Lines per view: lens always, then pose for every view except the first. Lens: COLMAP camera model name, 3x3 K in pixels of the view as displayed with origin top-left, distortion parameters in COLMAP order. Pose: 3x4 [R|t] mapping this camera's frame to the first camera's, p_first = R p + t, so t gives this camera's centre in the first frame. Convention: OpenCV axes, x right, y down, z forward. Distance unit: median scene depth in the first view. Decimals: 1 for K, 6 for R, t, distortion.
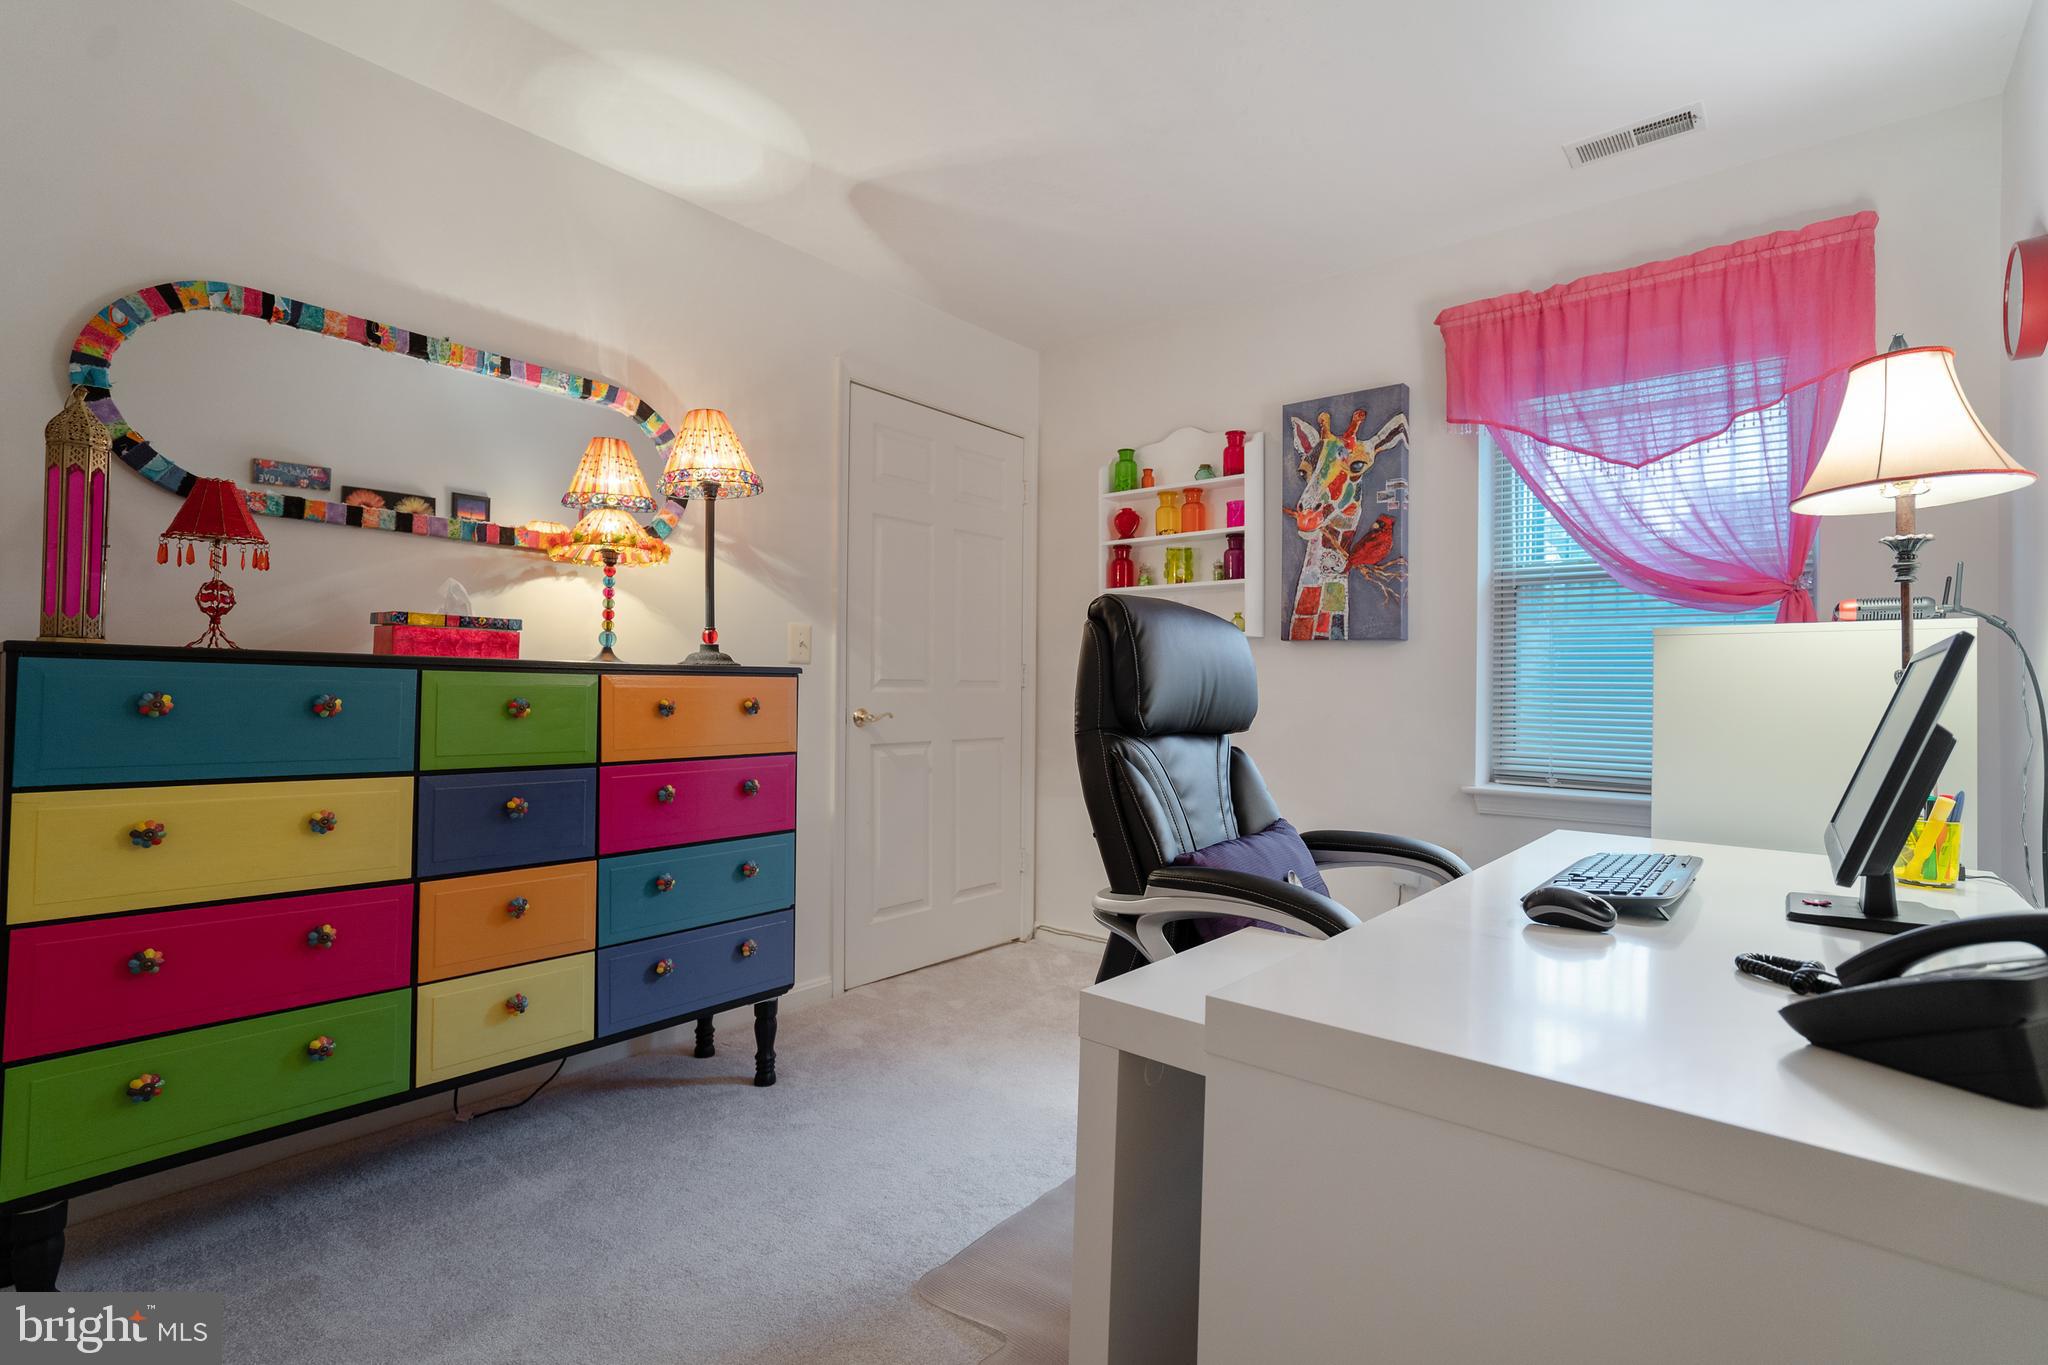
lens RADIAL K [[971.0, 0, 1024.5], [0, 971.0, 684.6], [0, 0, 1]] dist [-0.046430, 0.028704]
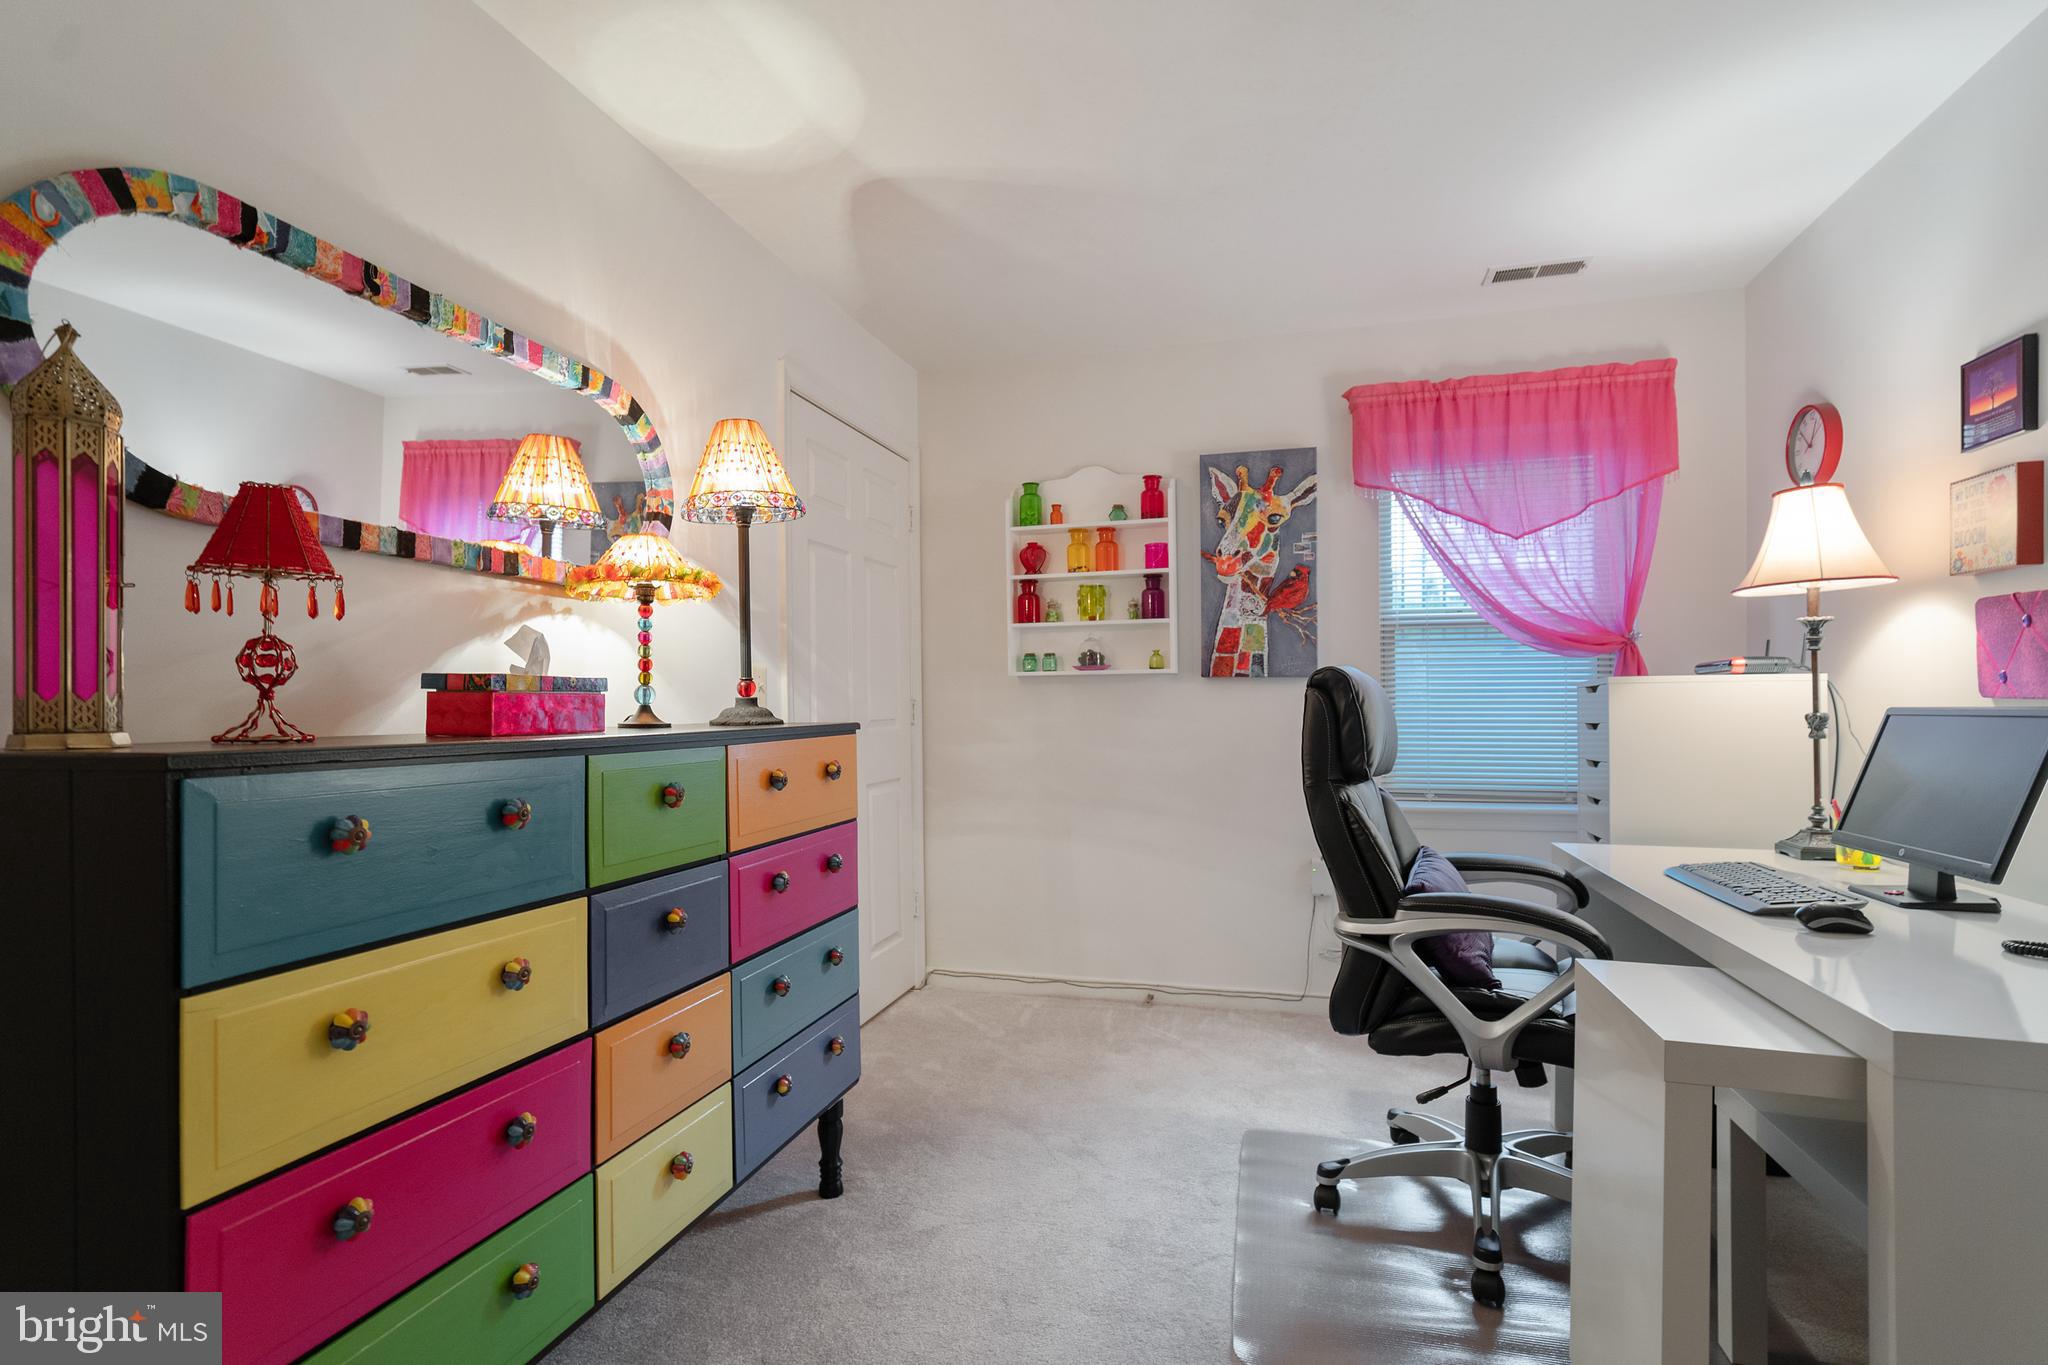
lens RADIAL K [[979.2, 0, 1051.1], [0, 979.2, 713.3], [0, 0, 1]] dist [-0.049488, 0.026199]
pose [[0.914819, -0.023939, 0.403154, -0.387803], [0.017232, 0.999646, 0.020256, -0.036752], [-0.403496, -0.011583, 0.914908, 0.099571]]
